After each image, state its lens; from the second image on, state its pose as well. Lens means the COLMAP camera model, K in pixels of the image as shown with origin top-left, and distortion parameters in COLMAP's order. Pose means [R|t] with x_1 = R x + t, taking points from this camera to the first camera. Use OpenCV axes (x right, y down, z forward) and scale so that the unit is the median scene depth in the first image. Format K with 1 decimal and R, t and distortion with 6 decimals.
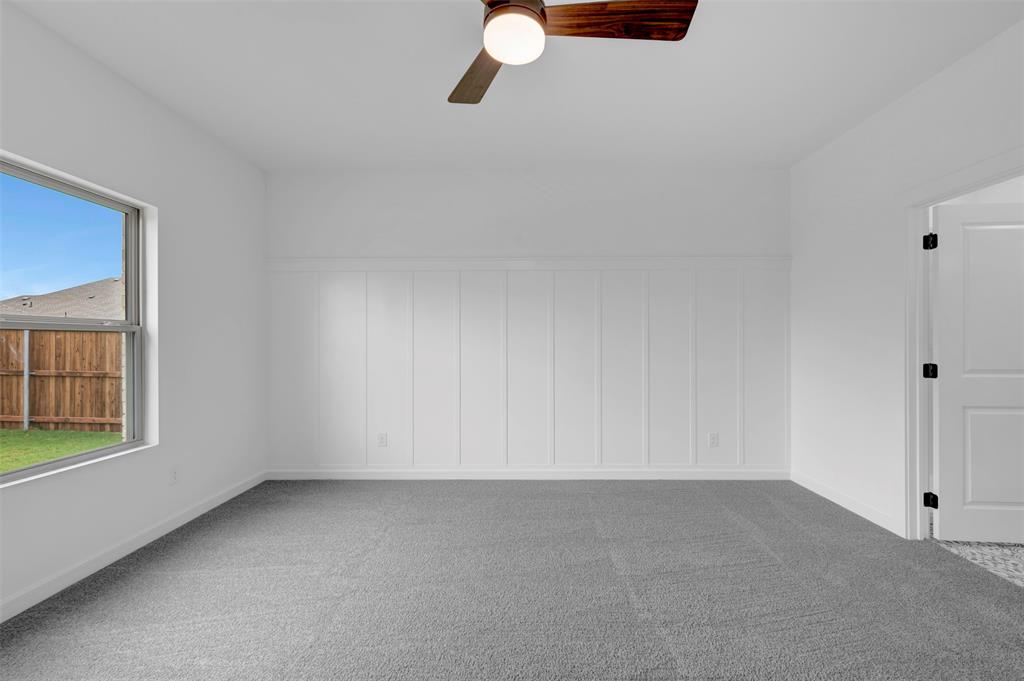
lens RADIAL K [[407.4, 0, 512.0], [0, 407.4, 340.5], [0, 0, 1]] dist [0.000516, -0.000001]
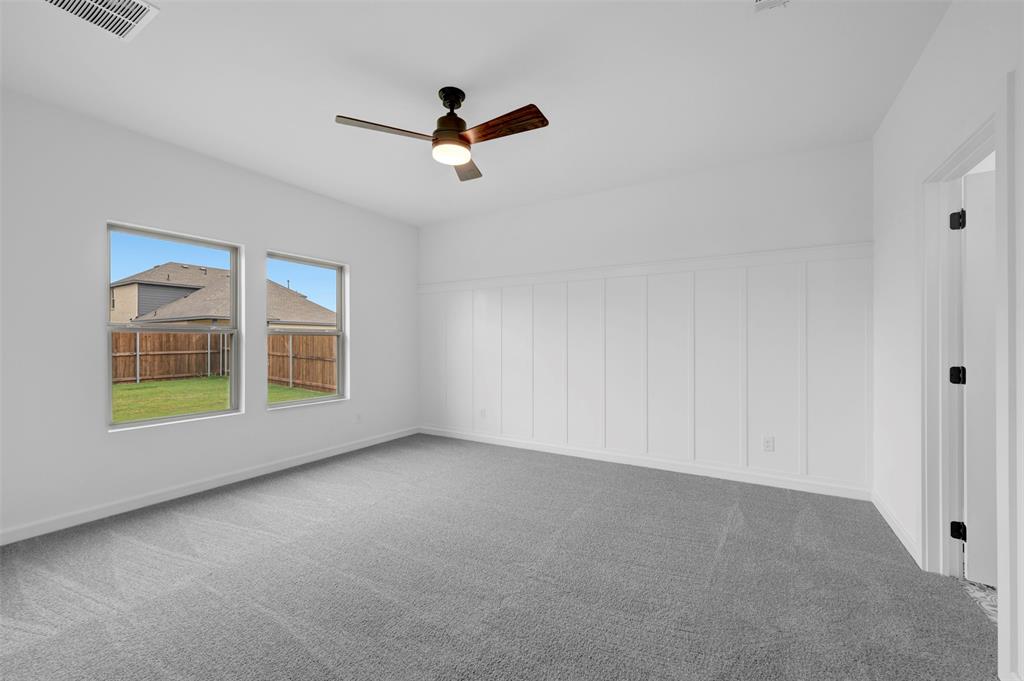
lens RADIAL K [[402.2, 0, 512.0], [0, 402.2, 340.5], [0, 0, 1]] dist [0.001406, 0.000020]
pose [[0.865601, -0.000614, -0.500734, 0.637998], [0.000101, 0.999999, -0.001052, 0.004219], [0.500735, 0.000860, 0.865600, -0.166033]]
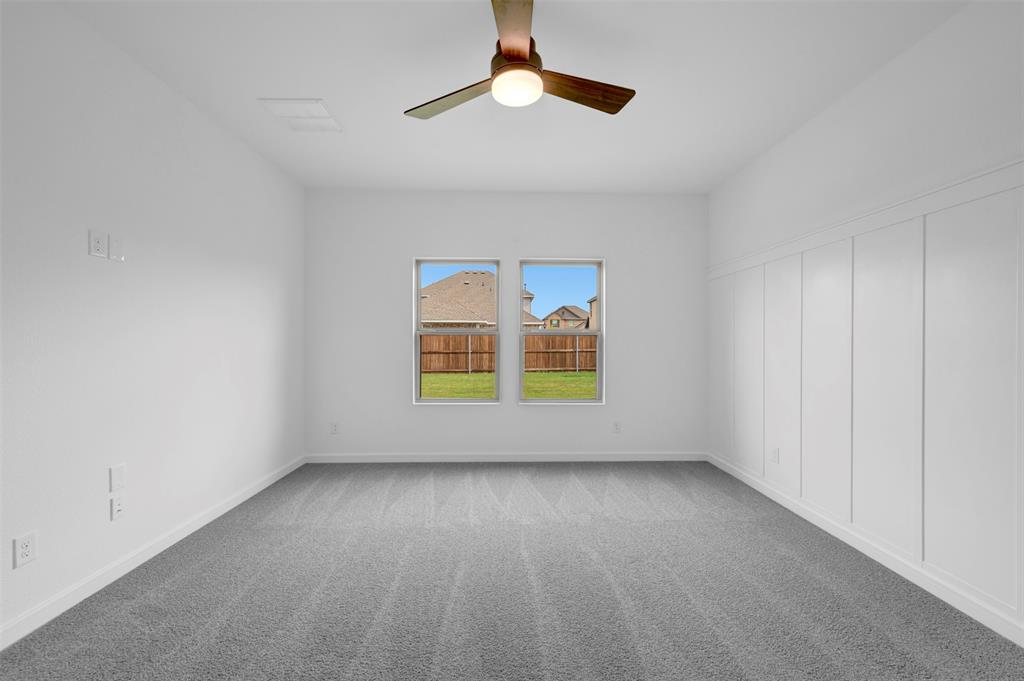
lens RADIAL K [[402.2, 0, 512.0], [0, 402.2, 340.5], [0, 0, 1]] dist [0.001406, 0.000020]
pose [[0.037748, 0.000045, -0.999287, 0.742648], [-0.000011, 1.000000, 0.000044, 0.000567], [0.999287, 0.000010, 0.037748, 0.584261]]
